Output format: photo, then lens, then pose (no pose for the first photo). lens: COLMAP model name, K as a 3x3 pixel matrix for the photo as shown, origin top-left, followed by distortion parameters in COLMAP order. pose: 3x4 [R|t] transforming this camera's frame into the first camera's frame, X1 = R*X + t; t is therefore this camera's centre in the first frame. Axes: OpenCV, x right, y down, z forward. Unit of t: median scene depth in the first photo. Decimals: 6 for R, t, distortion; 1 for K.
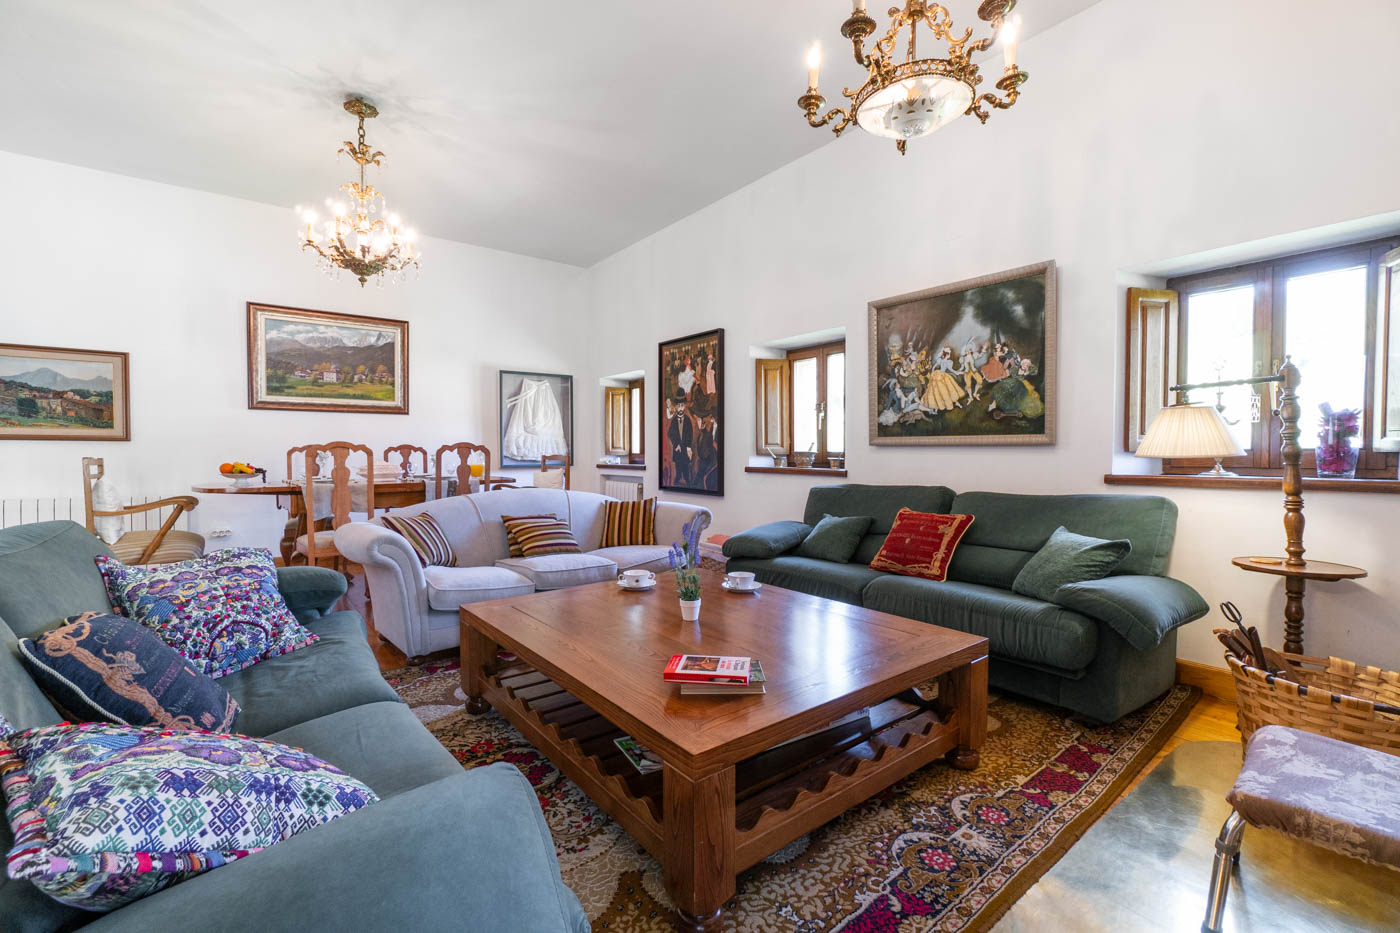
lens RADIAL K [[611.7, 0, 693.5], [0, 611.7, 465.3], [0, 0, 1]] dist [-0.003608, 0.000450]
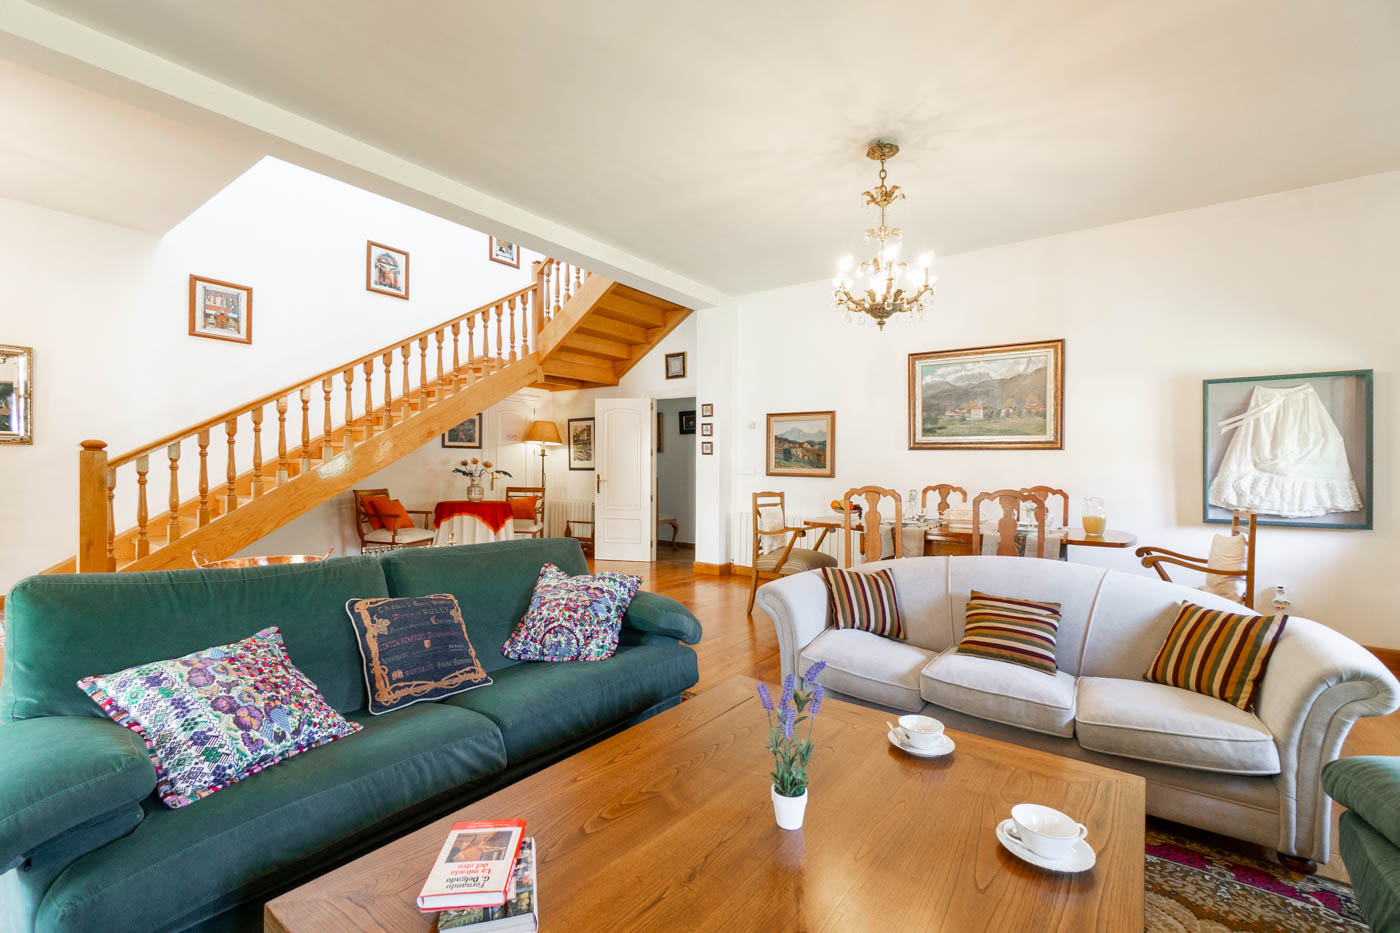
lens RADIAL K [[611.7, 0, 690.5], [0, 611.7, 470.1], [0, 0, 1]] dist [-0.003608, 0.000450]
pose [[0.252068, 0.008682, -0.967671, 0.248931], [-0.038210, 0.999269, -0.000988, -0.039864], [0.966955, 0.037224, 0.252216, 0.341768]]
